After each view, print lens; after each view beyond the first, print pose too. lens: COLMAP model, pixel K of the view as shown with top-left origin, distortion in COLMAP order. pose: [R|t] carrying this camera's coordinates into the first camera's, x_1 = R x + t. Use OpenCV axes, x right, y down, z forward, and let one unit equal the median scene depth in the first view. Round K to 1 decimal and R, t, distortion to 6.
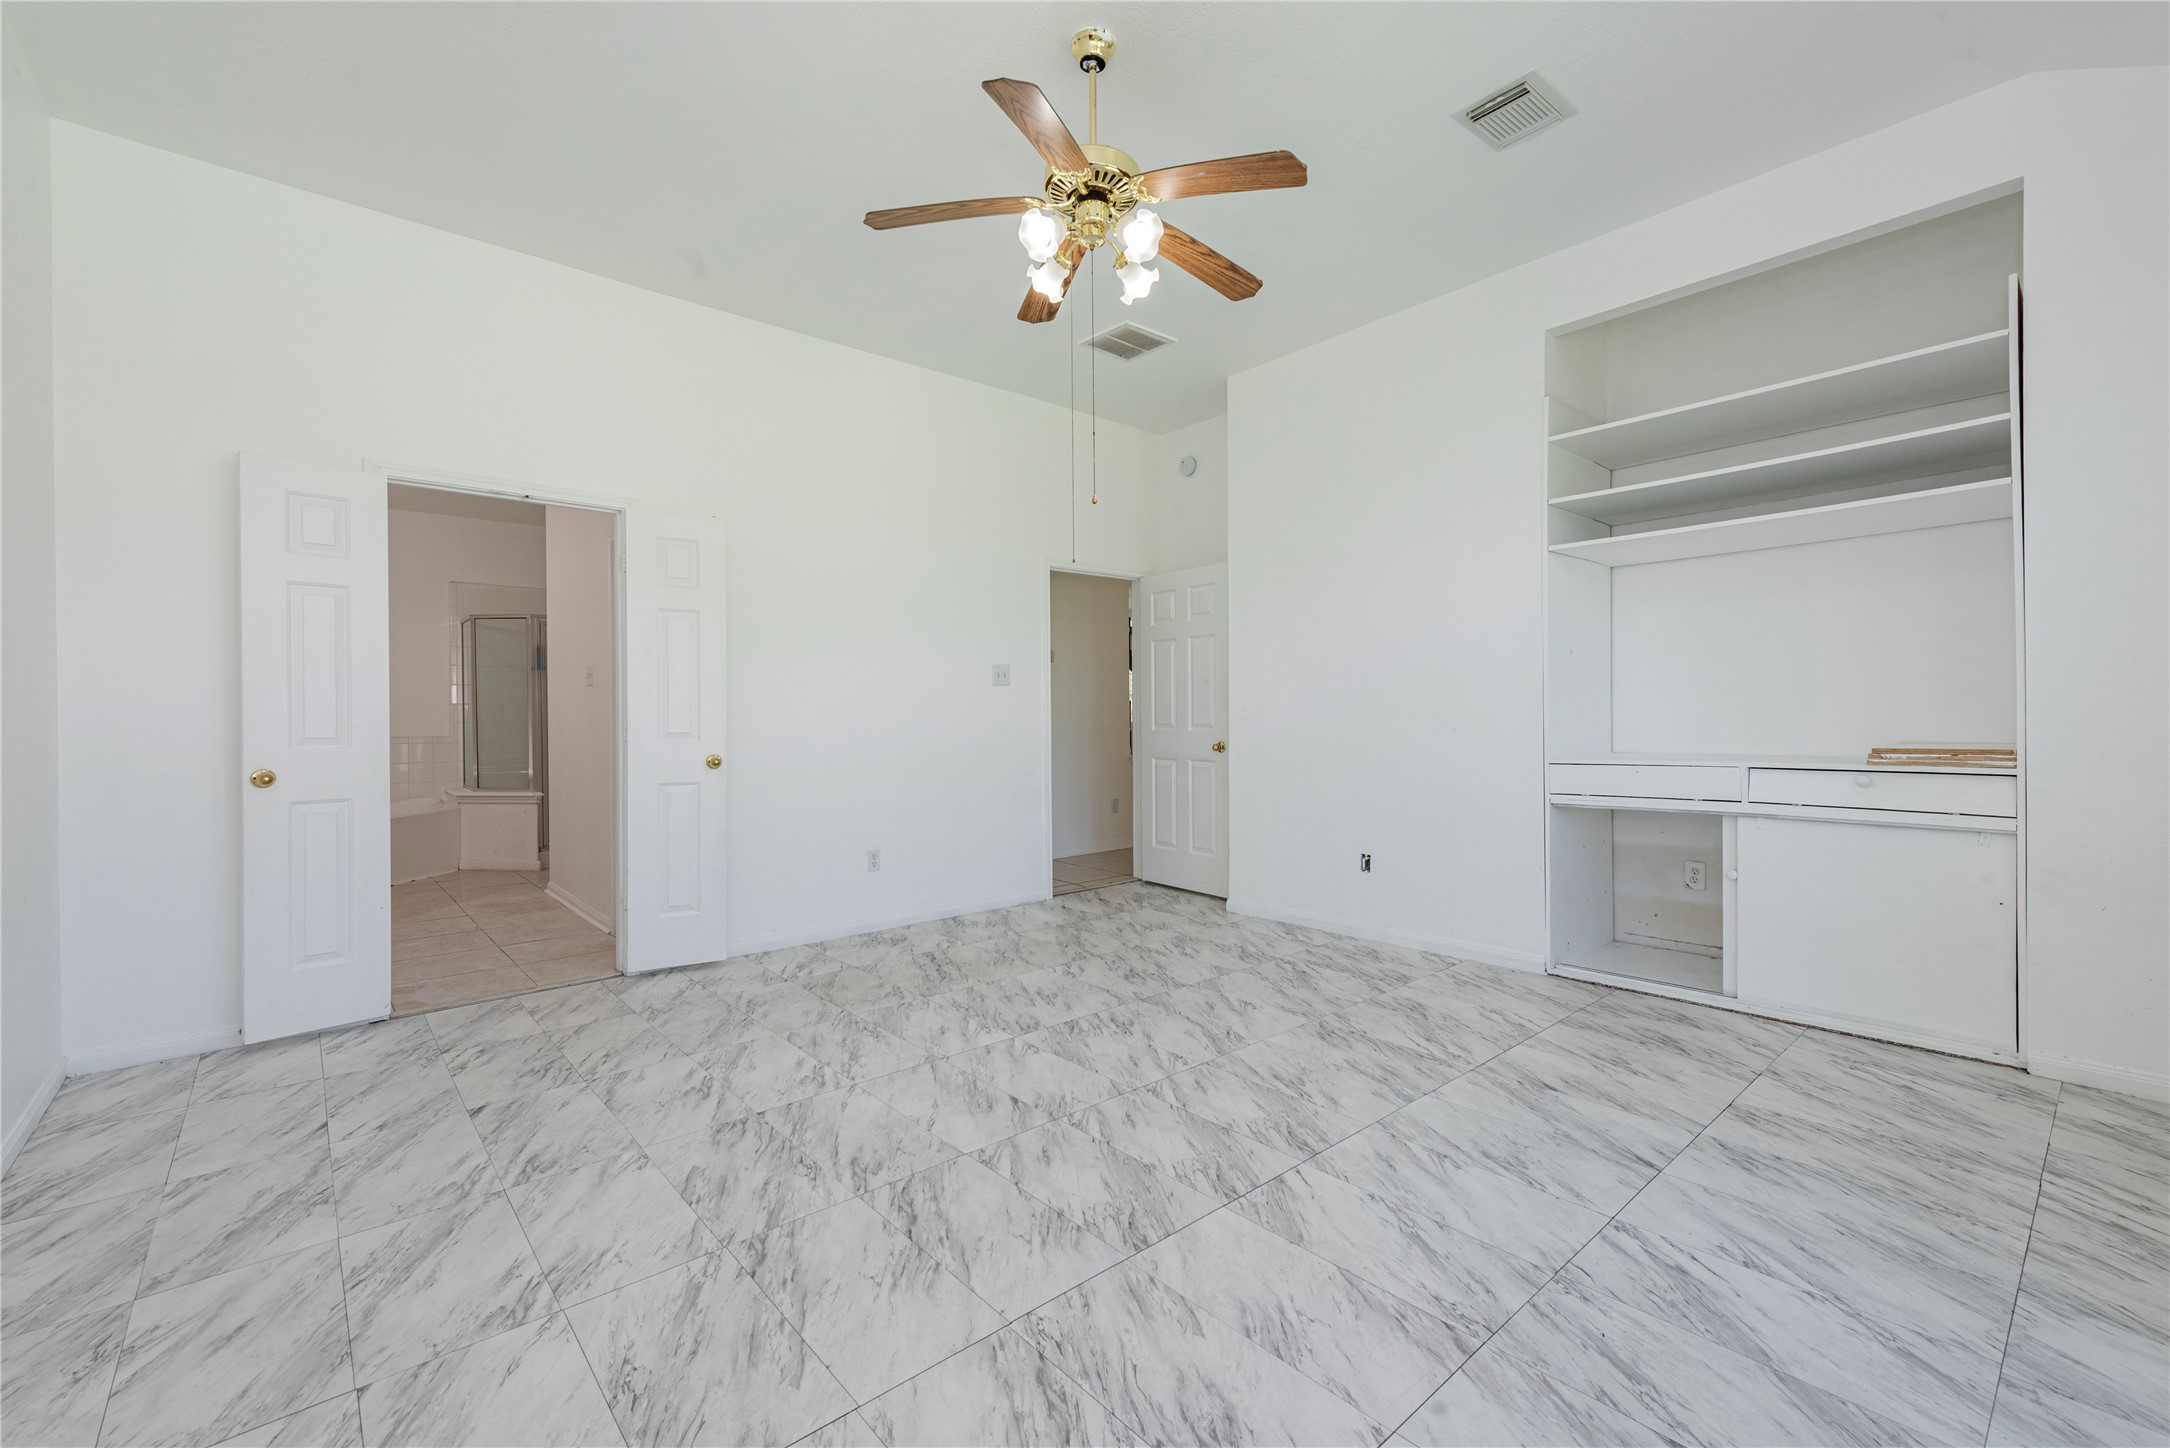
lens RADIAL K [[897.8, 0, 1090.5], [0, 897.8, 718.6], [0, 0, 1]] dist [0.012330, -0.000490]
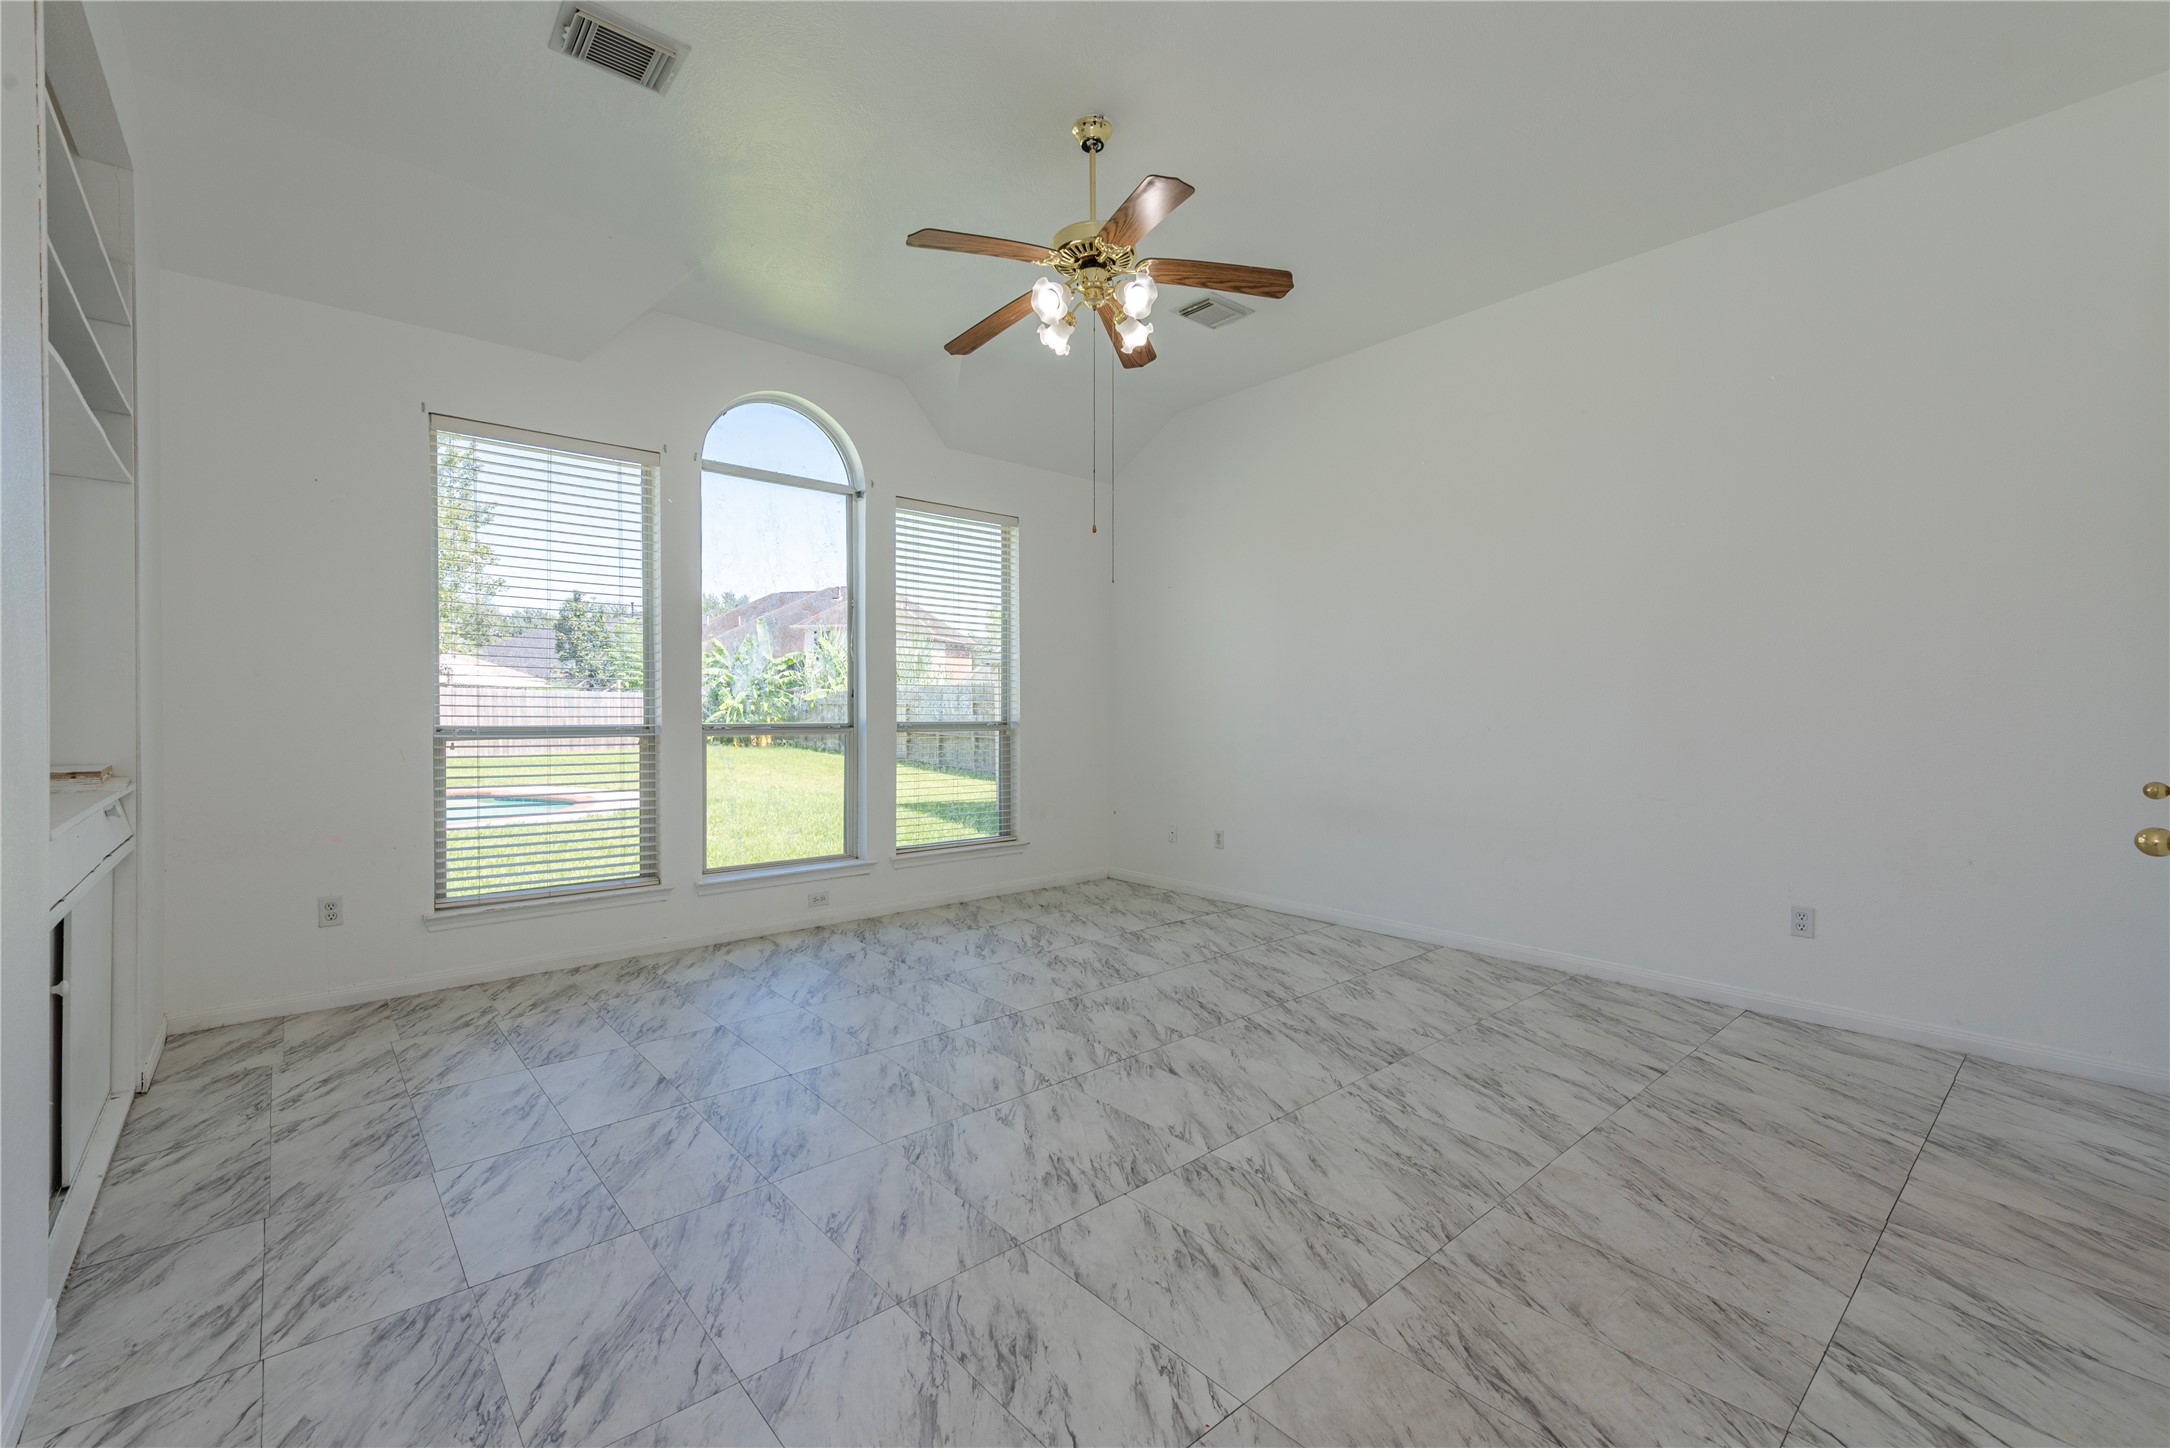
lens RADIAL K [[897.8, 0, 1090.5], [0, 897.8, 718.6], [0, 0, 1]] dist [0.012330, -0.000490]
pose [[-0.999946, 0.009644, -0.003881, 0.014522], [0.009615, 0.999926, 0.007405, -0.011291], [0.003952, 0.007367, -0.999965, 1.990211]]
